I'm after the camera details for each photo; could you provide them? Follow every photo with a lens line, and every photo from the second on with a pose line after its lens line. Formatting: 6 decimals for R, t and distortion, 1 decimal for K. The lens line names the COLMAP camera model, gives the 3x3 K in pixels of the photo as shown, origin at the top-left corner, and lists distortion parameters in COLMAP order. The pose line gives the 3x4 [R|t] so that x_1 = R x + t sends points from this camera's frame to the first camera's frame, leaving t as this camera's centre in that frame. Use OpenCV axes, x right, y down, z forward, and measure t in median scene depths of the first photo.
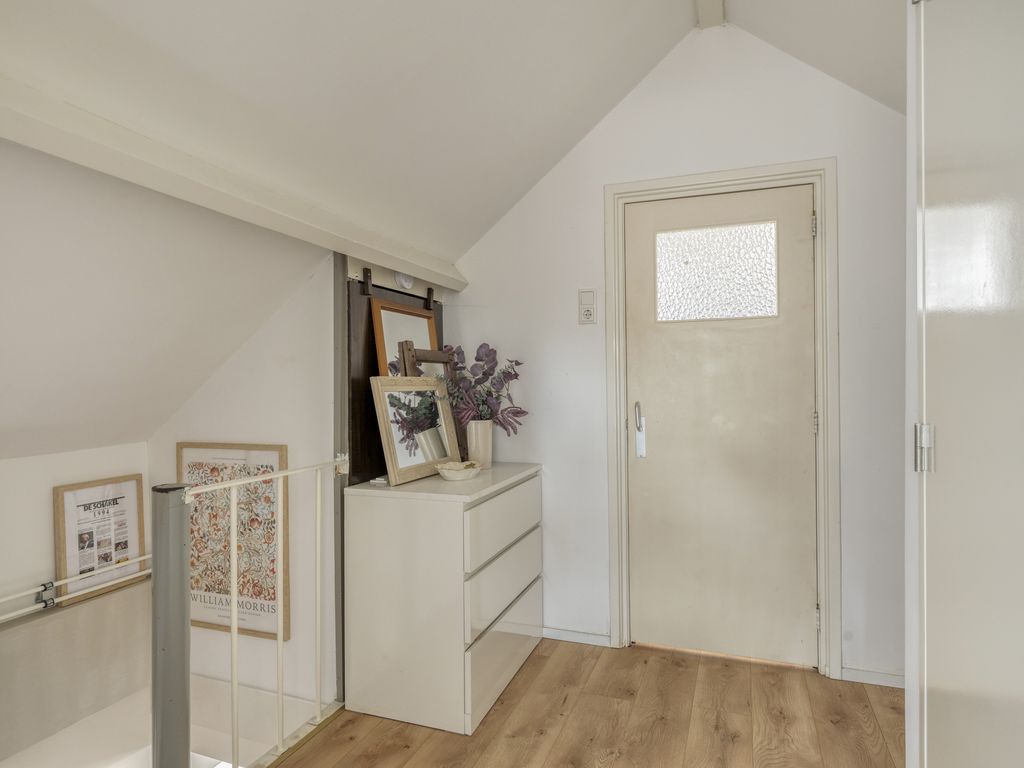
lens RADIAL K [[584.1, 0, 514.0], [0, 584.1, 384.5], [0, 0, 1]] dist [-0.000076, 0.000000]
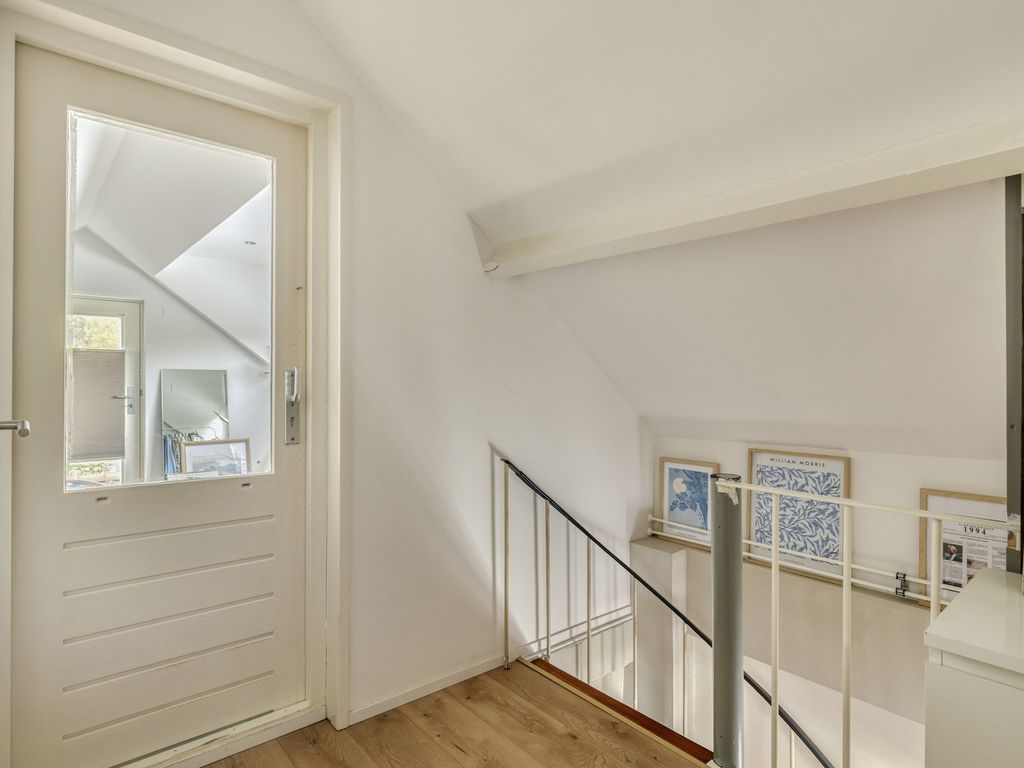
lens RADIAL K [[565.0, 0, 512.7], [0, 565.0, 385.7], [0, 0, 1]] dist [-0.000085, -0.000017]
pose [[-0.482026, 0.000365, -0.876157, 0.443682], [-0.000686, 0.999999, 0.000794, -0.009904], [0.876157, 0.000984, -0.482025, 0.817463]]
